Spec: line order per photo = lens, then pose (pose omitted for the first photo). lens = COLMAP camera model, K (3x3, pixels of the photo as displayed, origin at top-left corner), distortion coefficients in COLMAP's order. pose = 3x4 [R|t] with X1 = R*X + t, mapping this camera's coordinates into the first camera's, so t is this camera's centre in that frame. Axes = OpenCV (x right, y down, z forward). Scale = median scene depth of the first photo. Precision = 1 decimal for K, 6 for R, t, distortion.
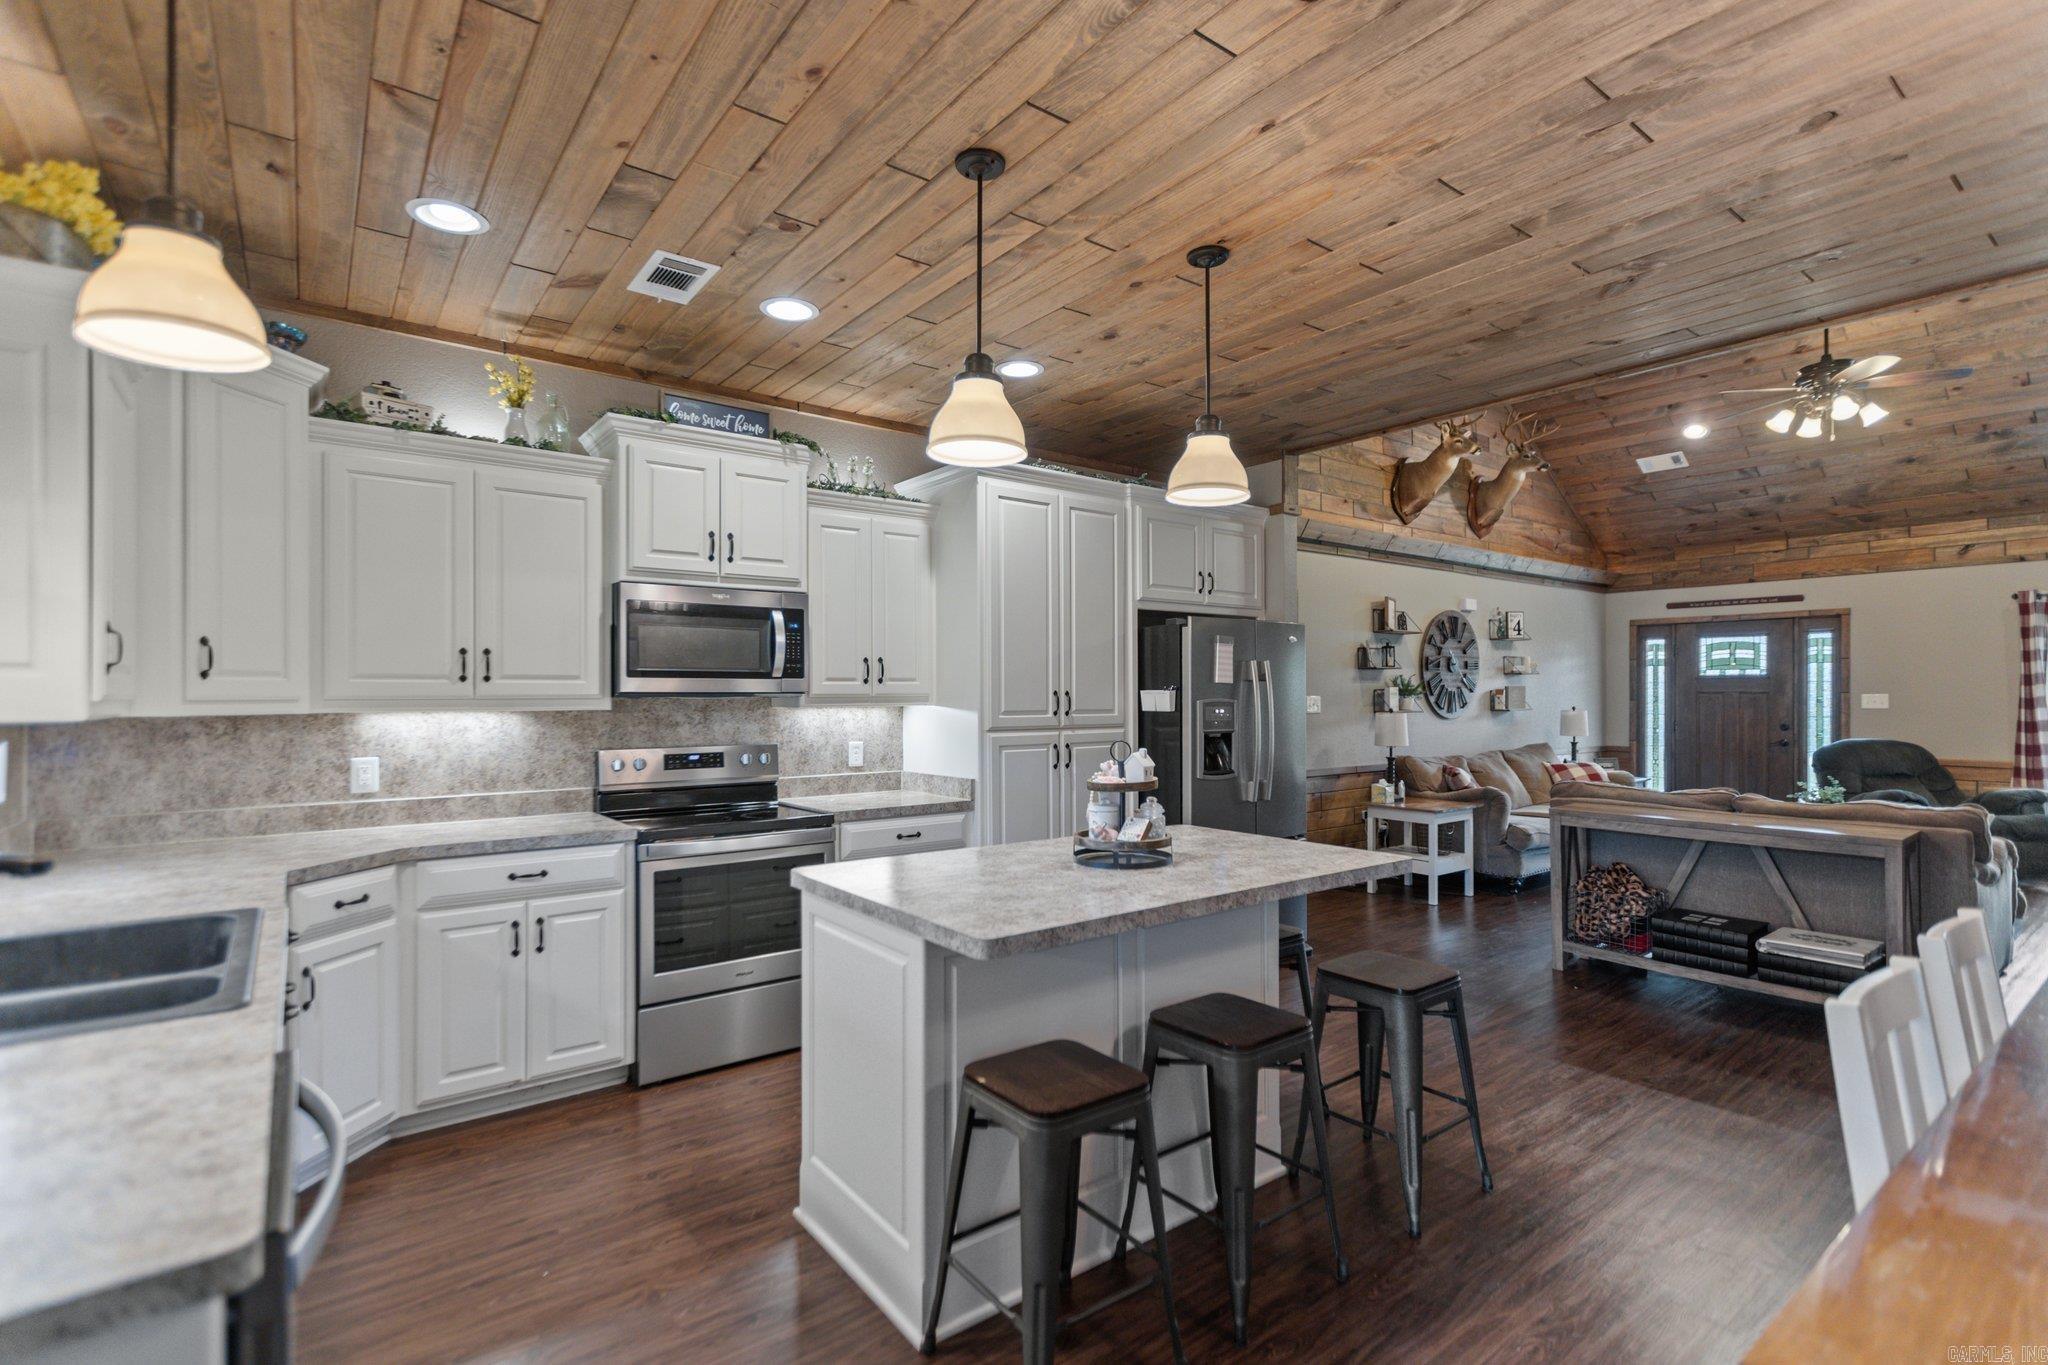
lens RADIAL K [[936.4, 0, 1023.3], [0, 936.4, 689.2], [0, 0, 1]] dist [0.002714, -0.000434]
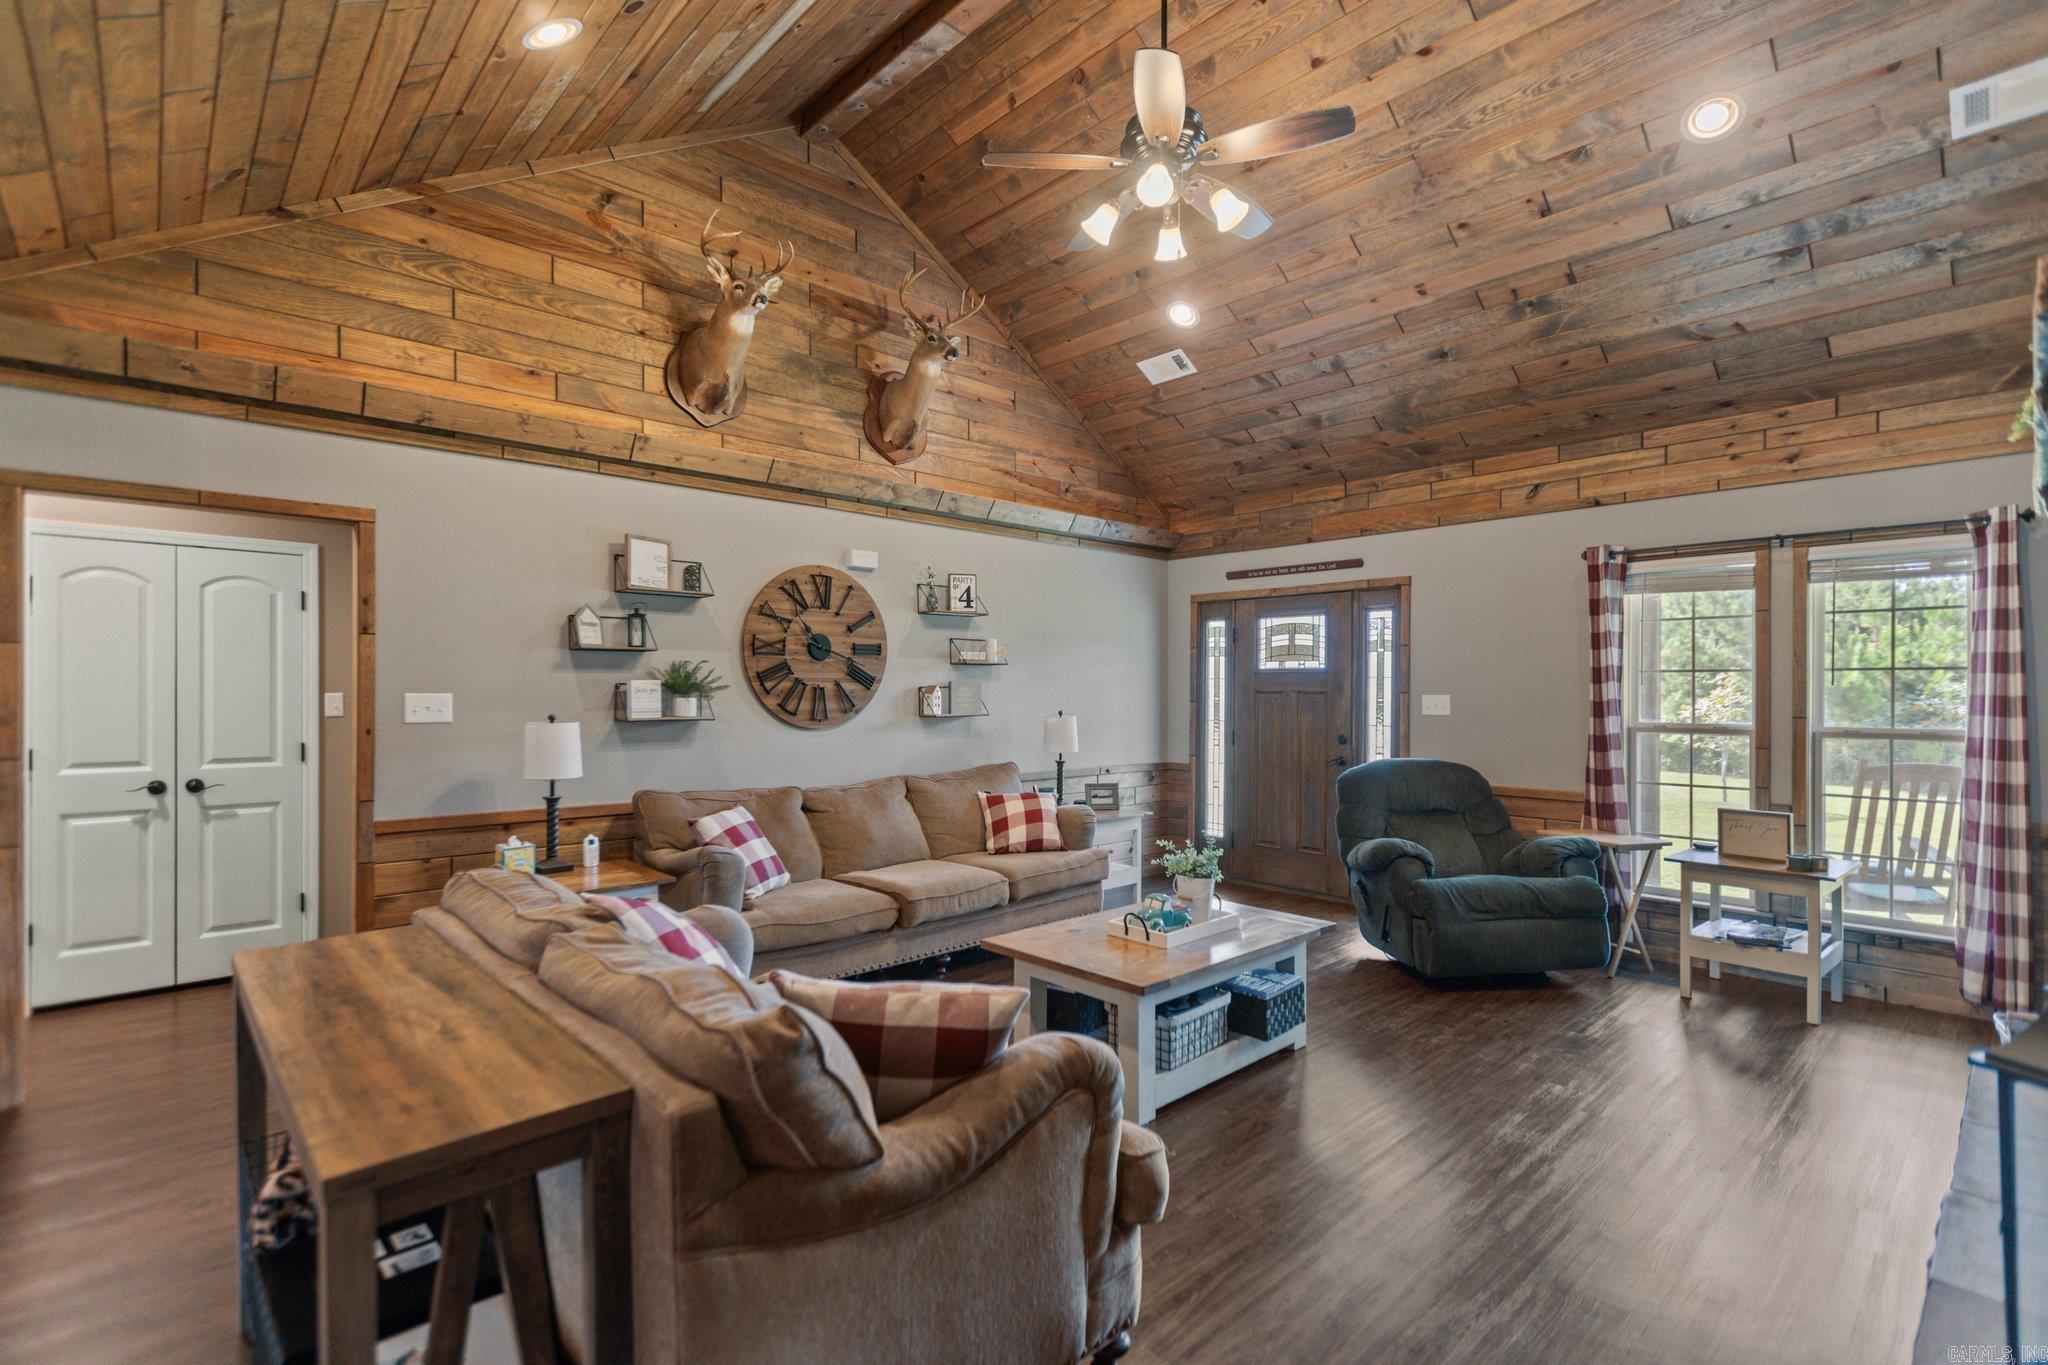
lens RADIAL K [[936.4, 0, 1015.0], [0, 936.4, 690.5], [0, 0, 1]] dist [0.002714, -0.000434]
pose [[0.995343, 0.004869, 0.096272, 0.503597], [-0.005145, 0.999983, 0.002616, 0.001361], [-0.096258, -0.003099, 0.995352, 0.307904]]
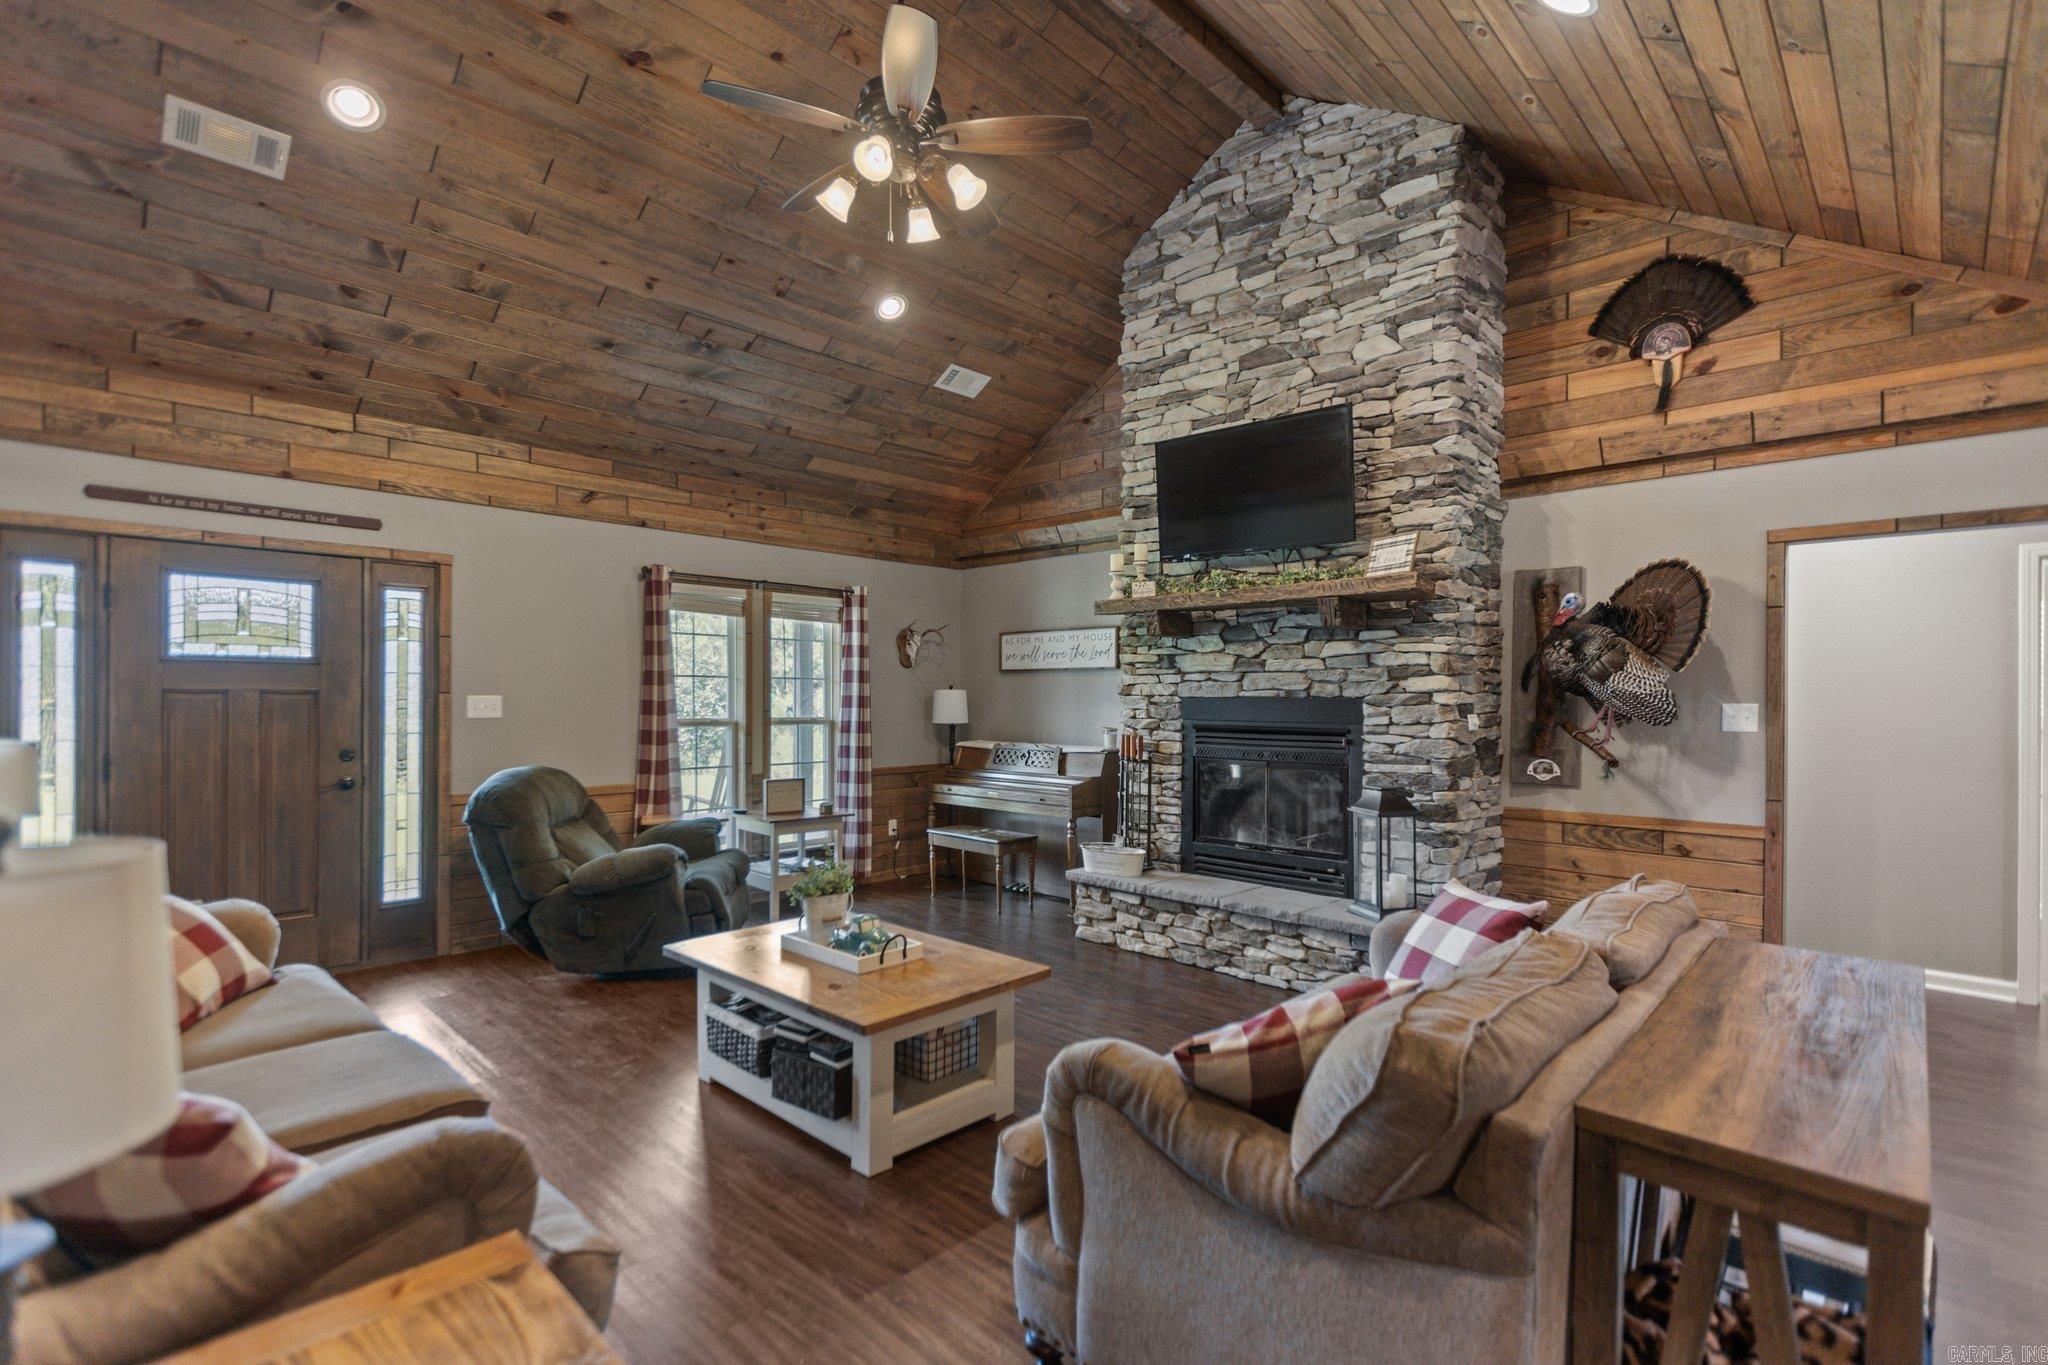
lens RADIAL K [[936.4, 0, 1023.3], [0, 936.4, 701.0], [0, 0, 1]] dist [0.002714, -0.000434]
pose [[-0.150763, -0.003725, 0.988563, 0.215708], [-0.010497, 0.999943, 0.002167, 0.003642], [-0.988514, -0.010050, -0.150793, 0.714491]]
